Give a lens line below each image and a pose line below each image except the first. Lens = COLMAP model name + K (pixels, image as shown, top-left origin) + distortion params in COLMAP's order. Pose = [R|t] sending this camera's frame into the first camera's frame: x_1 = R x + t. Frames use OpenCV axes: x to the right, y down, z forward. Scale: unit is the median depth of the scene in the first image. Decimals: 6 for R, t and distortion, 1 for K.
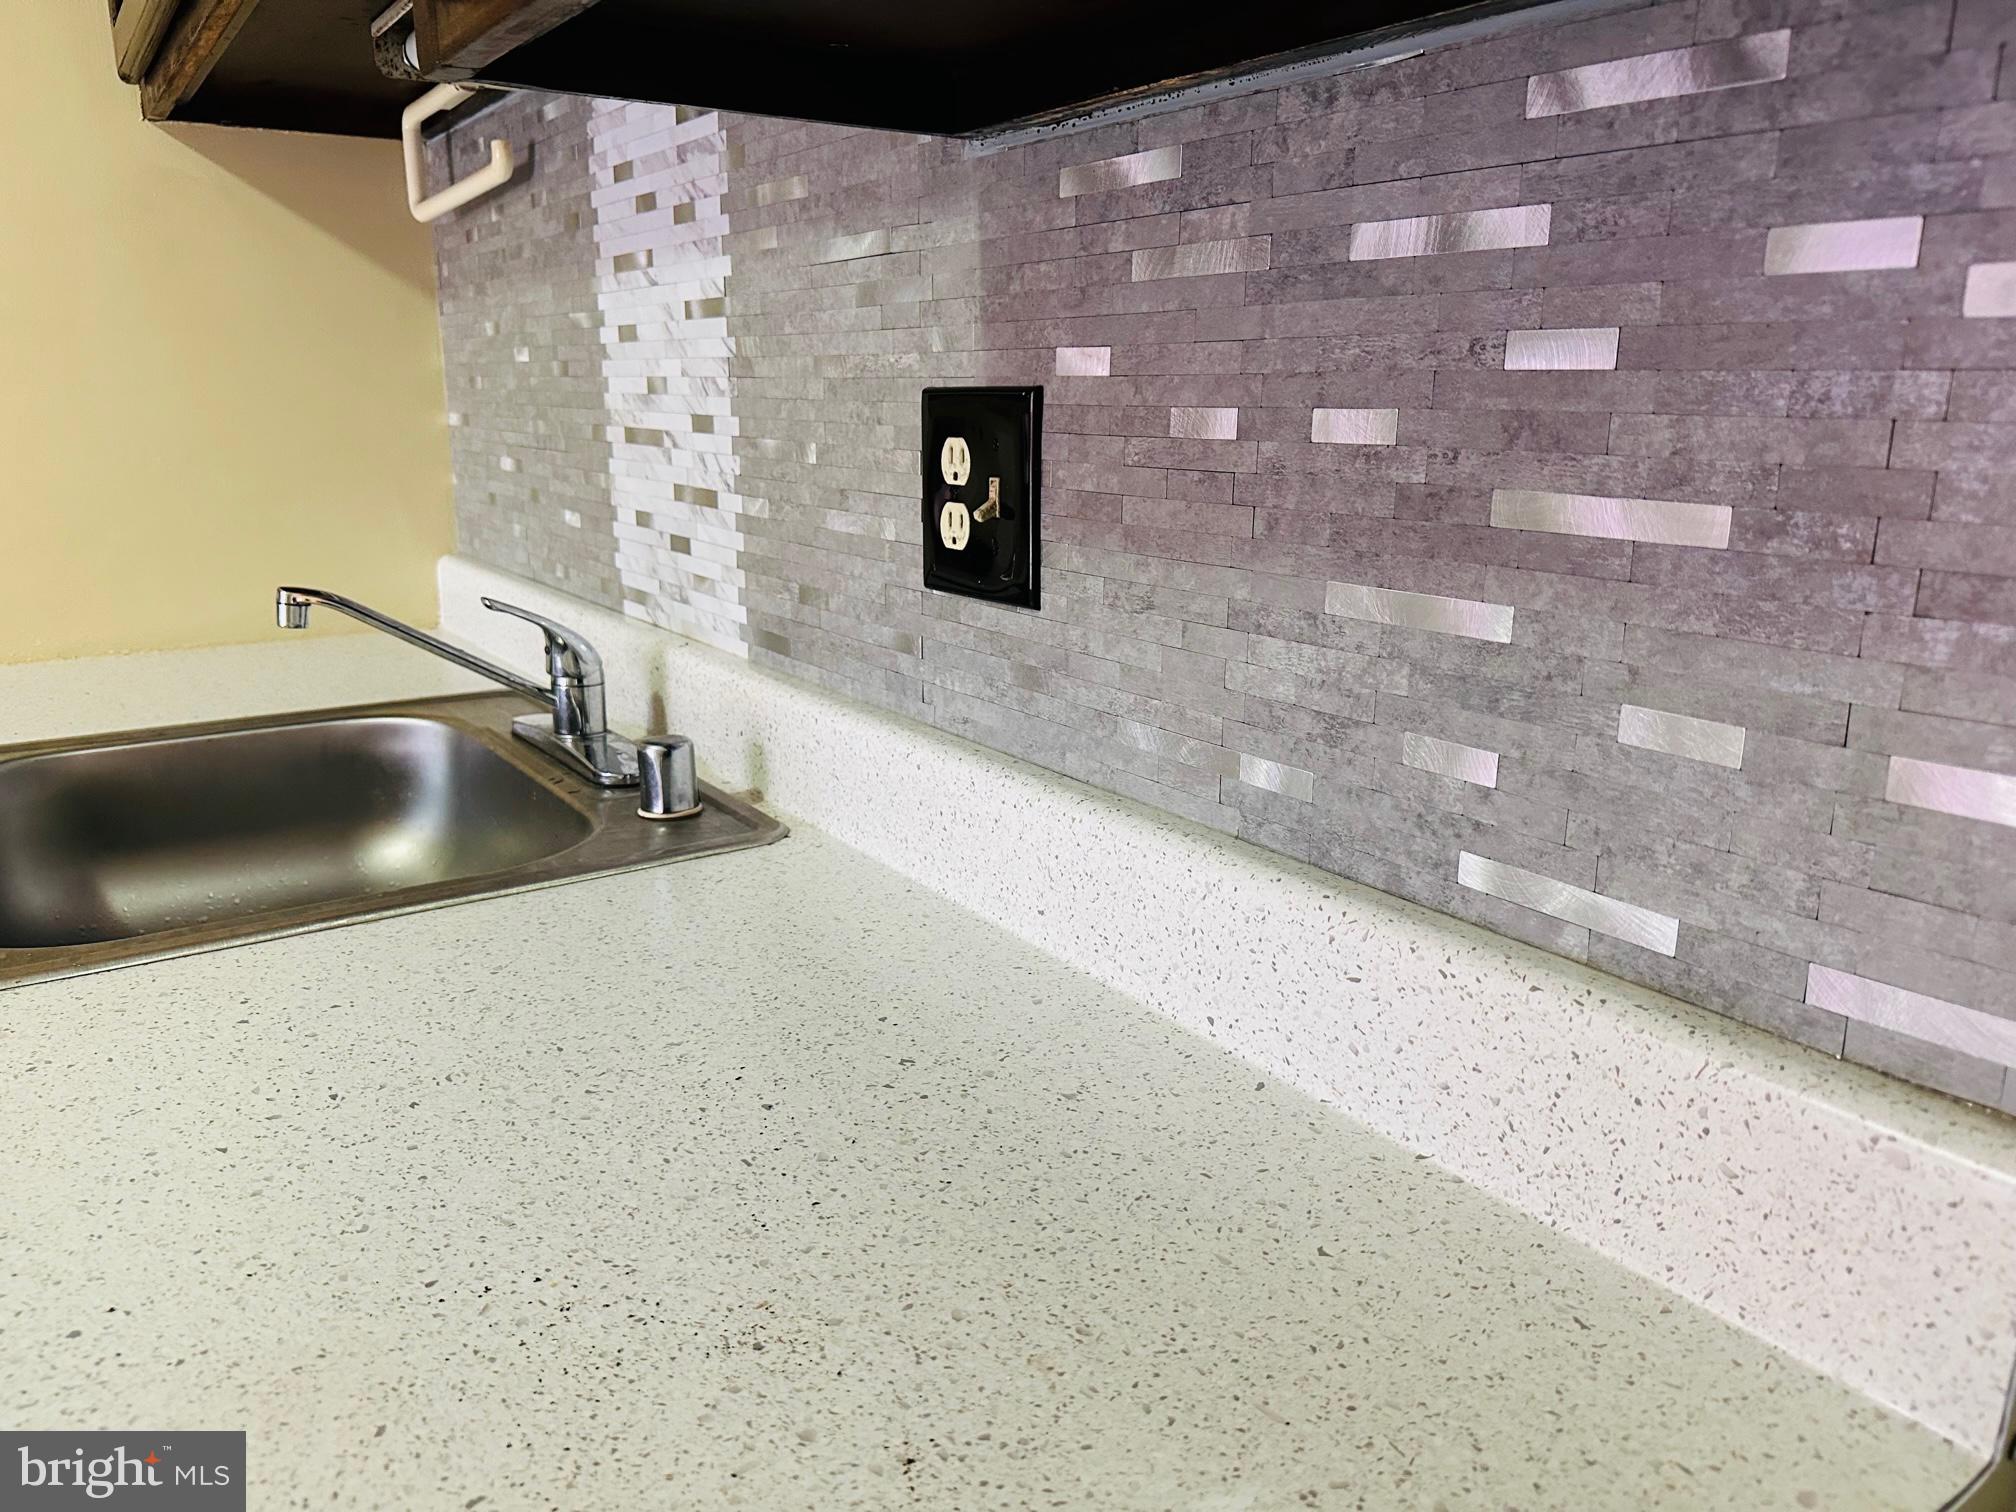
lens RADIAL K [[1447.5, 0, 1010.2], [0, 1447.5, 762.3], [0, 0, 1]] dist [0.011648, -0.003168]
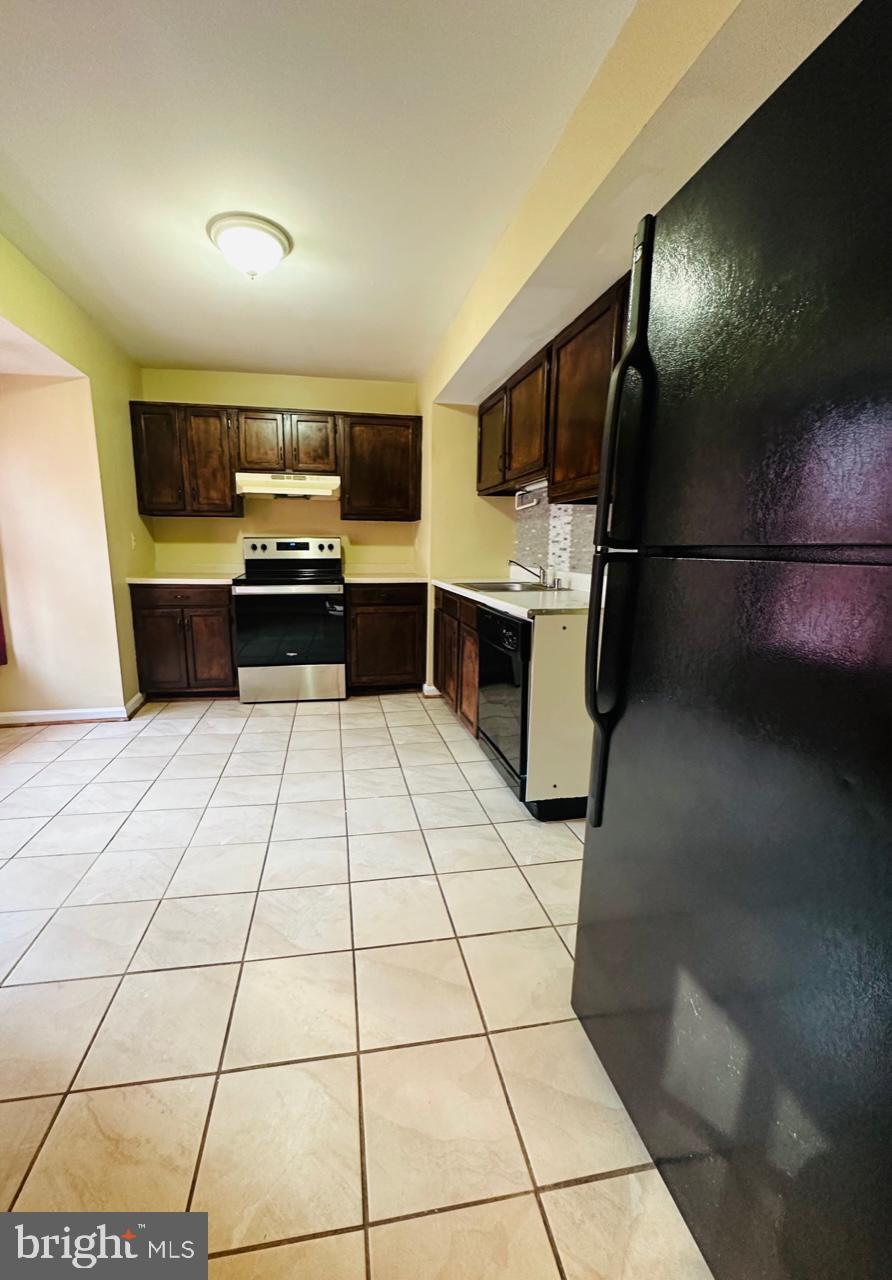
lens RADIAL K [[514.9, 0, 415.4], [0, 514.9, 636.6], [0, 0, 1]] dist [-0.004433, -0.000240]
pose [[0.909667, 0.074342, -0.408632, 0.260244], [-0.107693, 0.992421, -0.059188, 0.656044], [0.401135, 0.097849, 0.910778, -2.162239]]
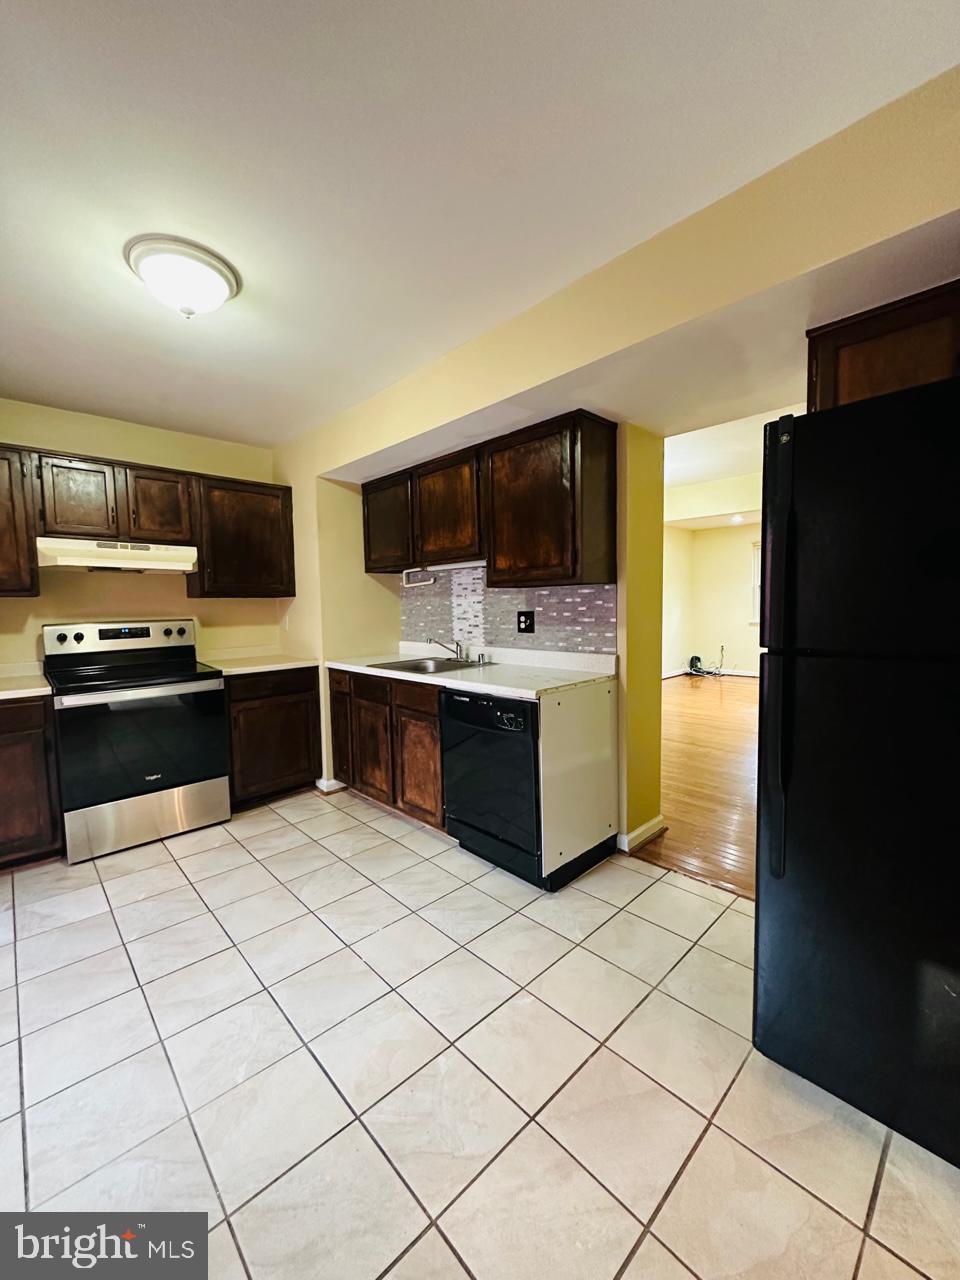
lens RADIAL K [[510.9, 0, 483.6], [0, 510.9, 637.6], [0, 0, 1]] dist [-0.002675, 0.000561]
pose [[0.985401, -0.033837, 0.166855, -0.870366], [0.064898, 0.980708, -0.184390, 0.525988], [-0.157397, 0.192527, 0.968586, -2.235878]]
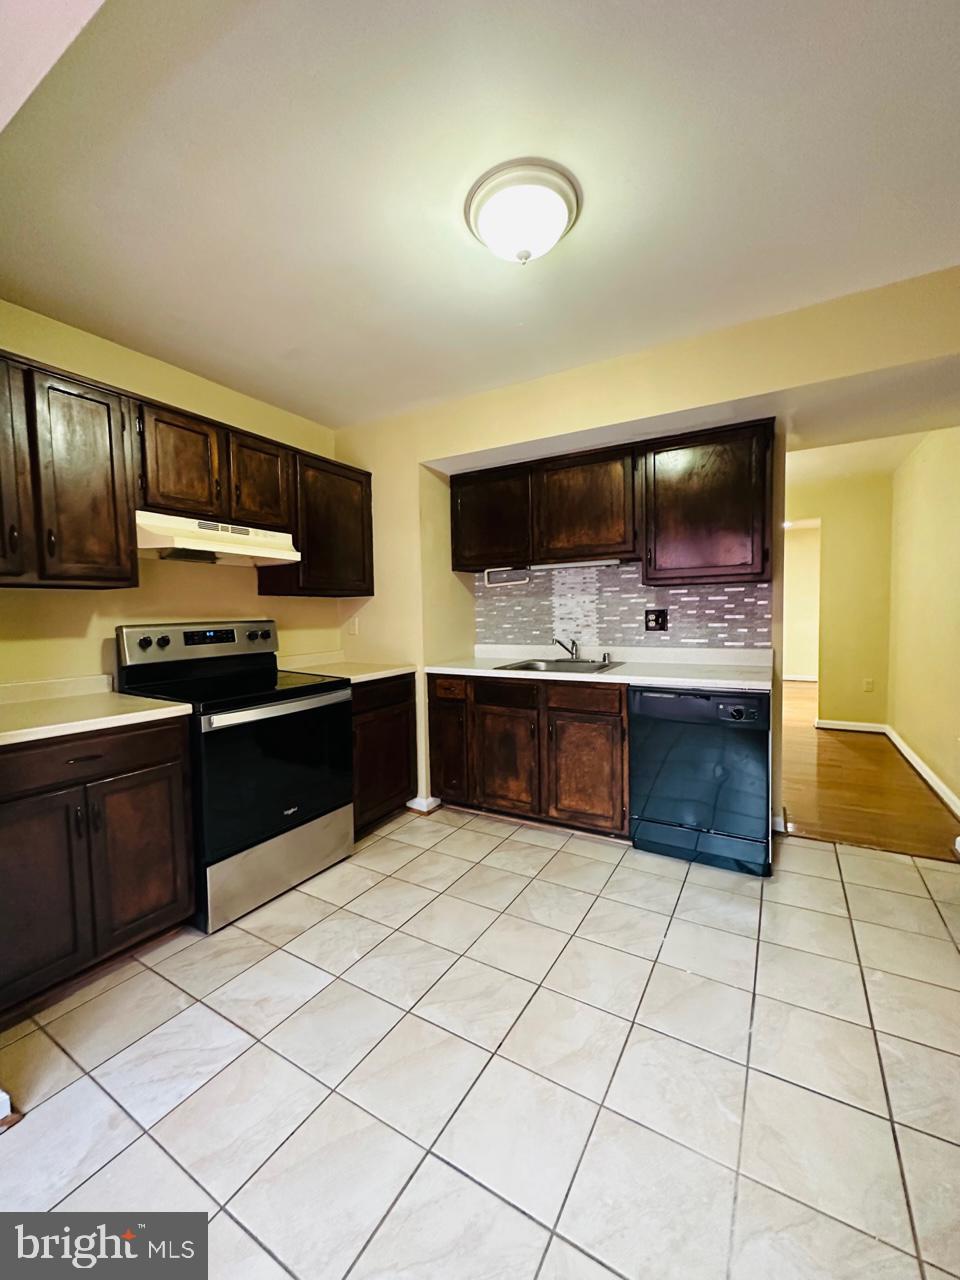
lens RADIAL K [[510.9, 0, 484.1], [0, 510.9, 636.2], [0, 0, 1]] dist [-0.002675, 0.000561]
pose [[0.901236, -0.042059, 0.431282, -2.578185], [0.131637, 0.974817, -0.180012, 0.390950], [-0.412850, 0.219006, 0.884076, -1.567836]]
